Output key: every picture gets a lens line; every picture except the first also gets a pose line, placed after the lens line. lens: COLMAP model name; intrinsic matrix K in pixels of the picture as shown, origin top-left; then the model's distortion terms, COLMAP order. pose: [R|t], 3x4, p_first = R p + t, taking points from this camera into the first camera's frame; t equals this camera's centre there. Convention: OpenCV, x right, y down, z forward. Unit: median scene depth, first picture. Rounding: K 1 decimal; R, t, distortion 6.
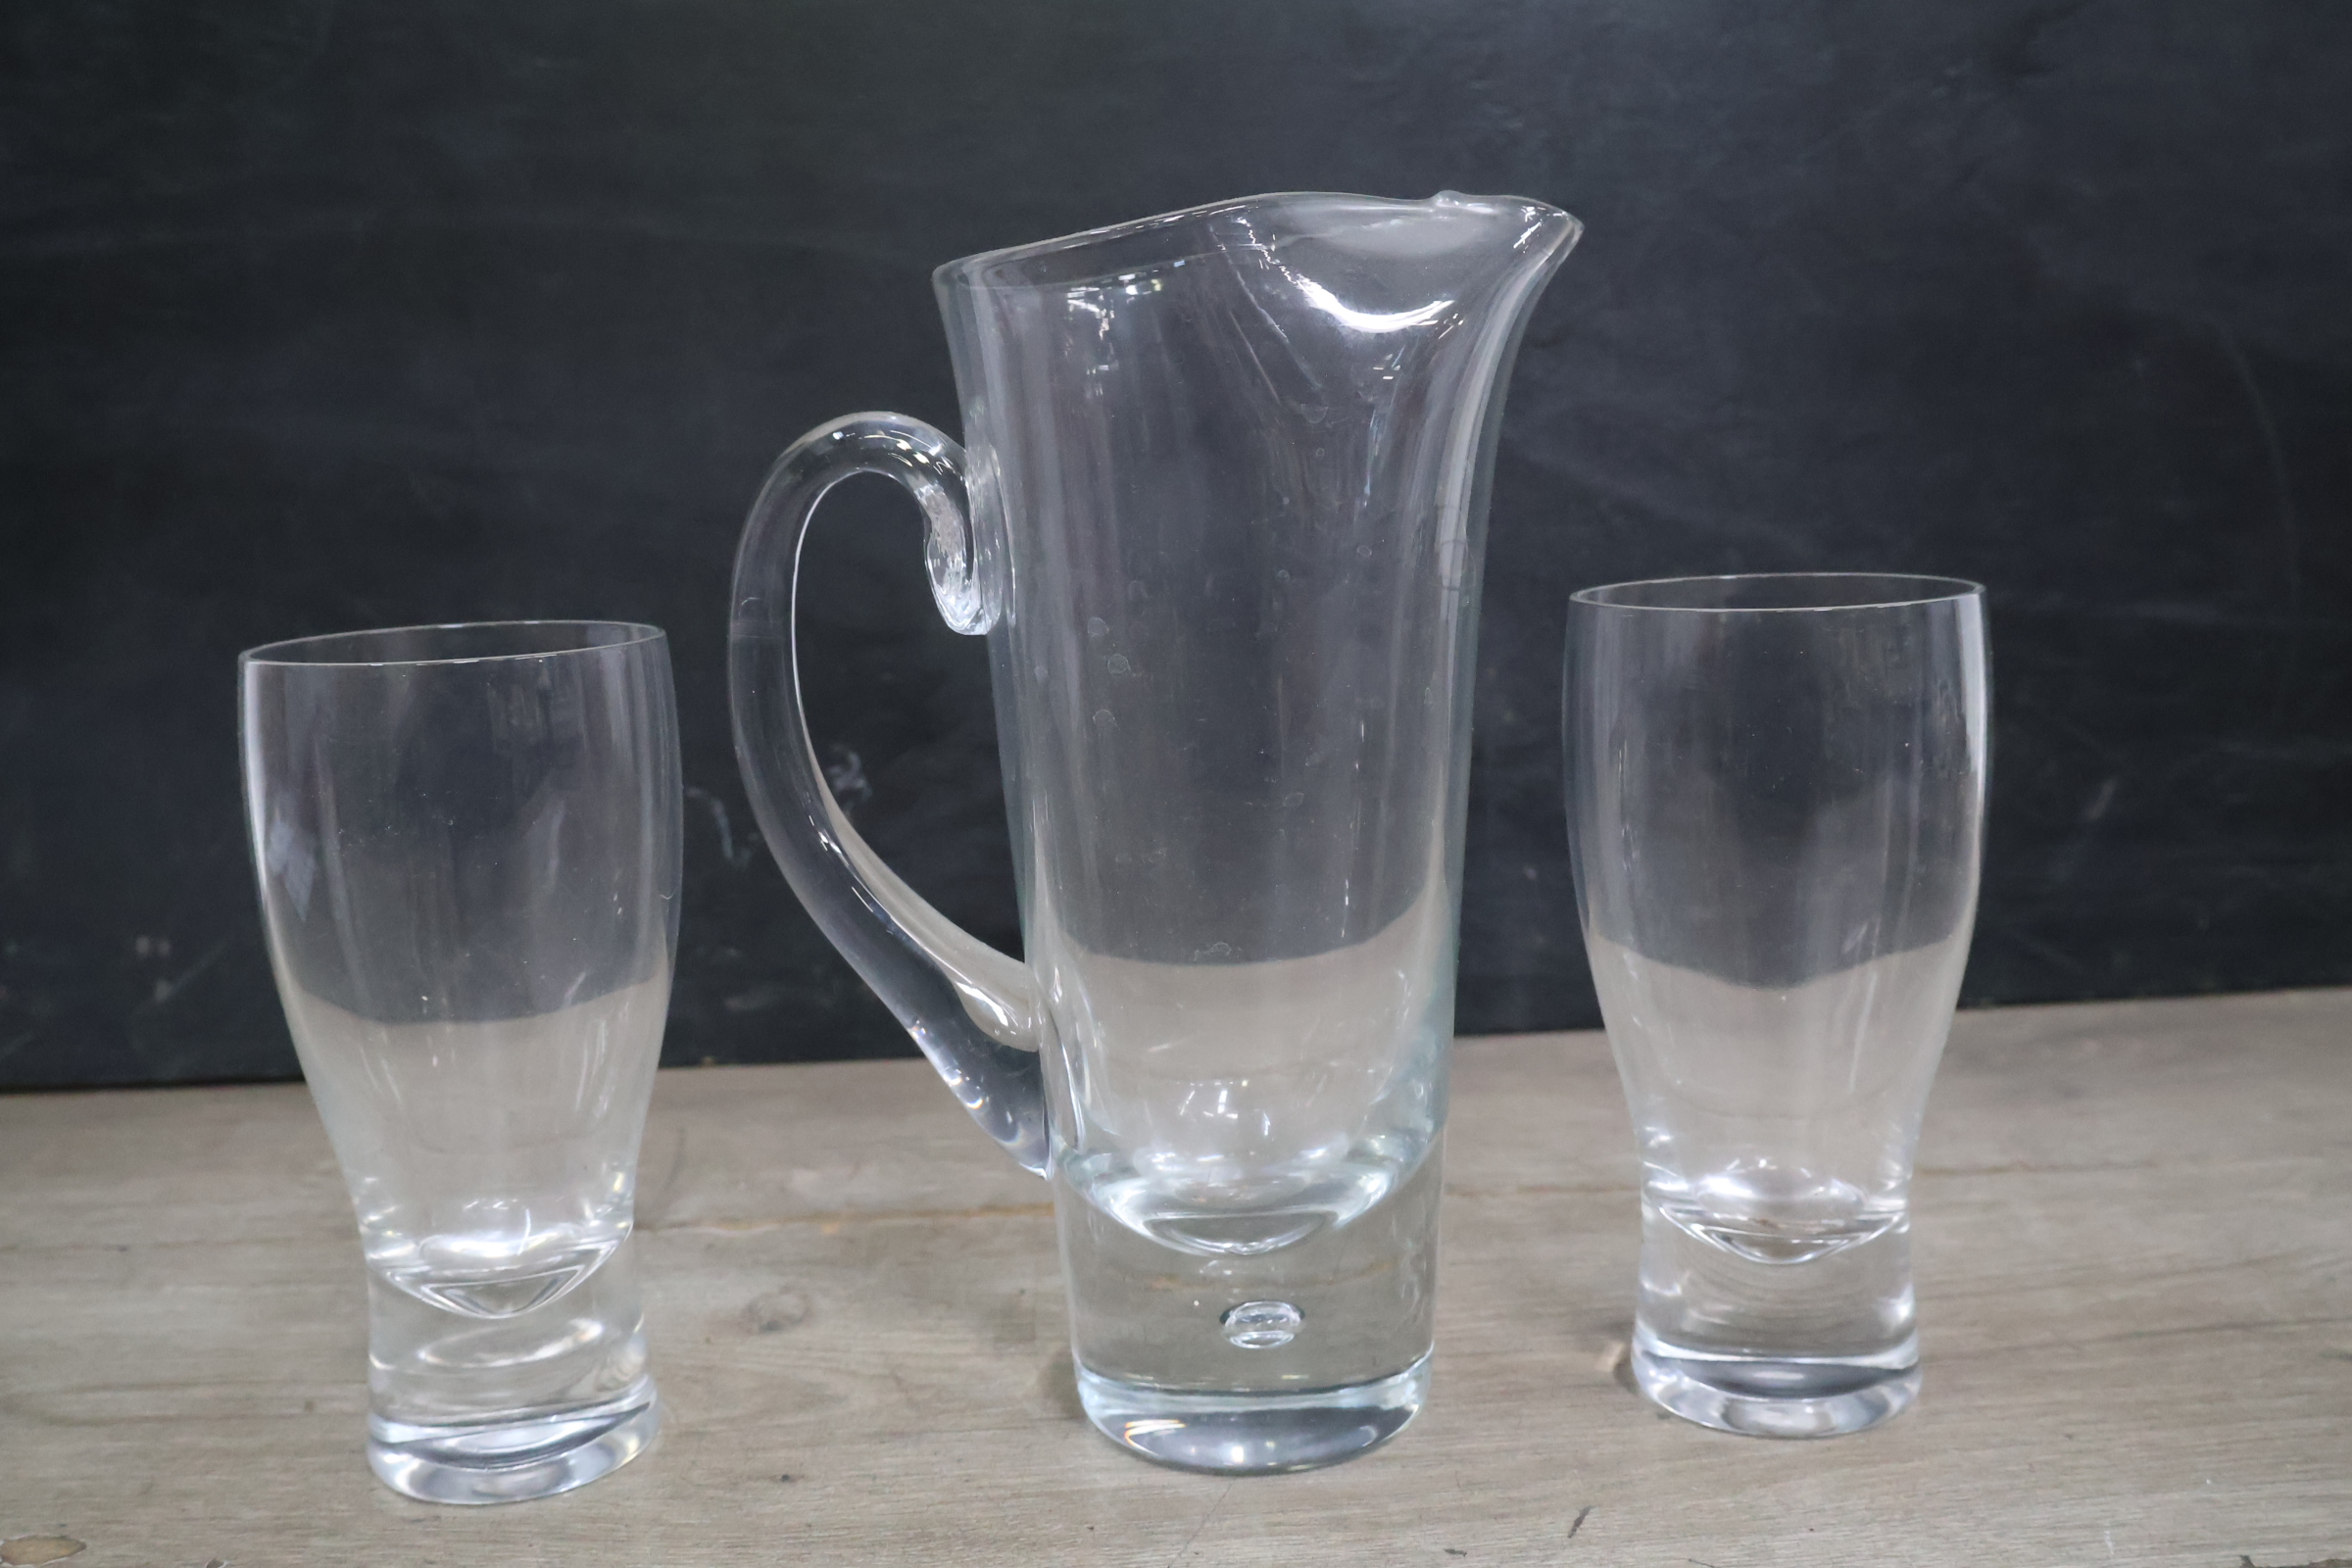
lens RADIAL K [[2389.6, 0, 1184.1], [0, 2389.6, 784.0], [0, 0, 1]] dist [0.001416, 0.000000]
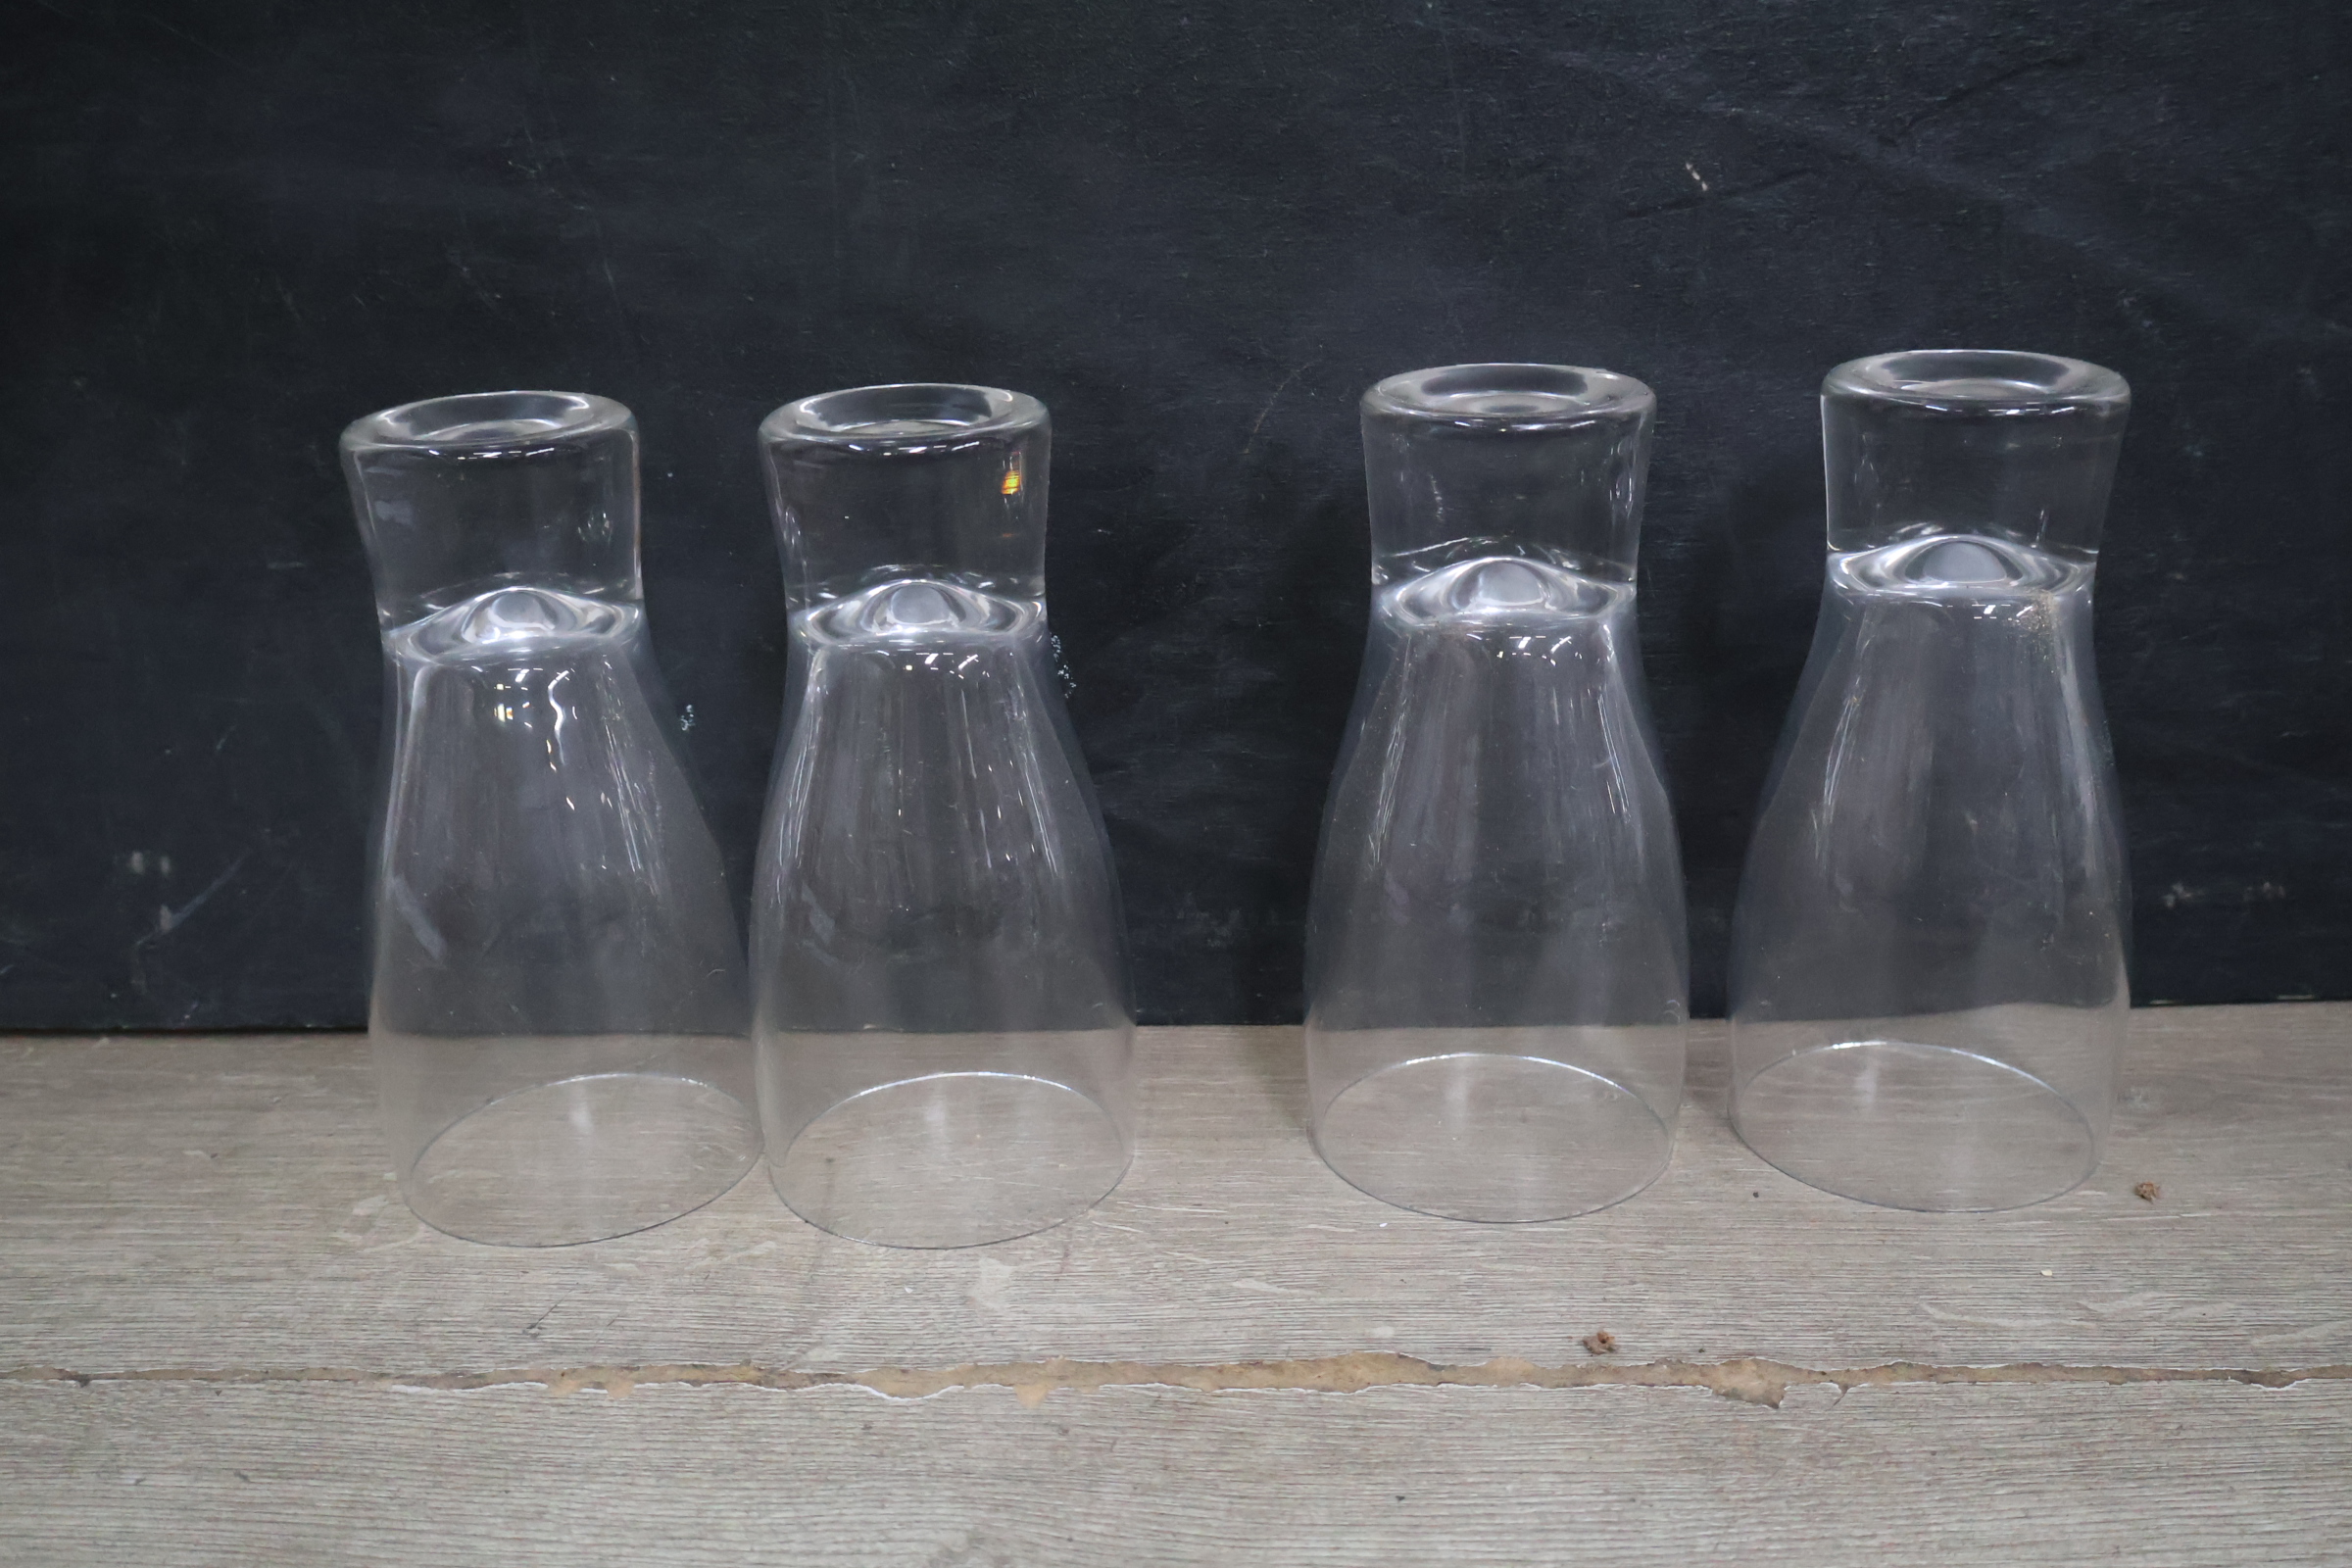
lens RADIAL K [[2389.6, 0, 1177.7], [0, 2389.6, 761.6], [0, 0, 1]] dist [0.001416, 0.000000]
pose [[0.997520, 0.025079, -0.065770, -0.077511], [-0.012843, 0.983538, 0.180246, -0.162213], [0.069208, -0.178954, 0.981420, 0.412860]]
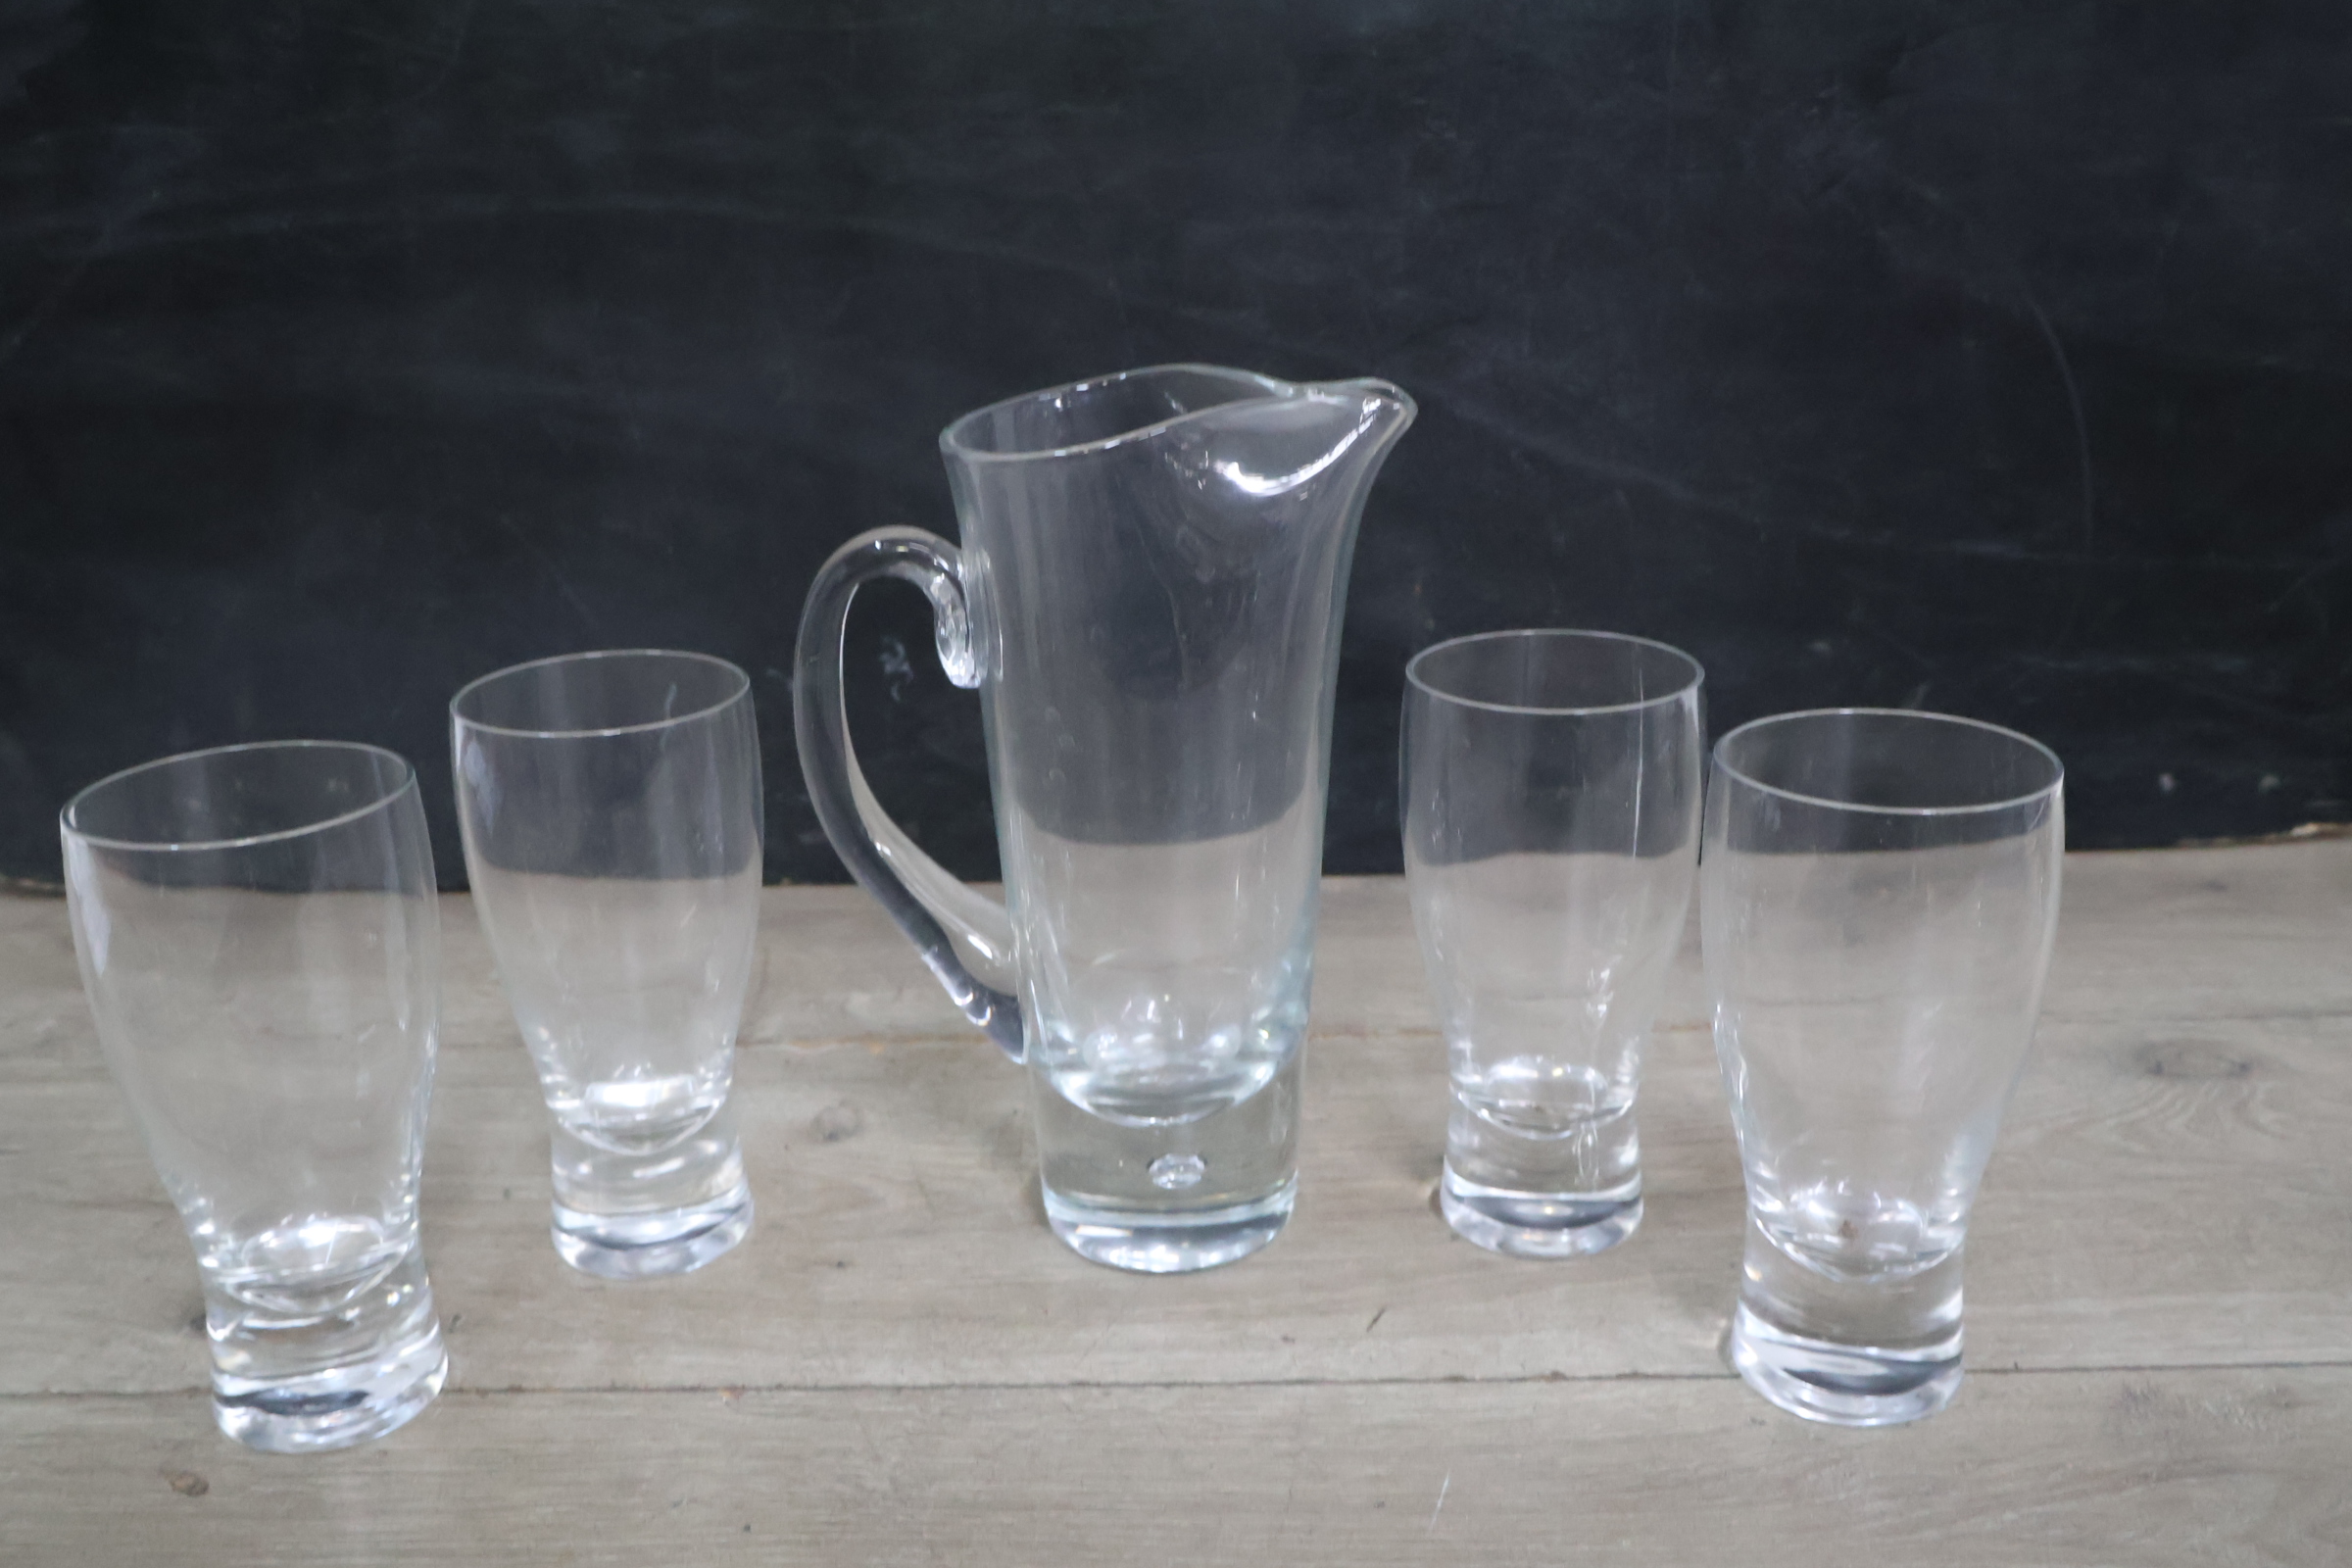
lens RADIAL K [[2389.6, 0, 1184.9], [0, 2389.6, 799.4], [0, 0, 1]] dist [0.001416, 0.000000]
pose [[0.999215, 0.024046, -0.031482, 0.077188], [-0.018200, 0.984519, 0.174332, -0.231584], [0.035187, -0.173622, 0.984184, -0.350629]]
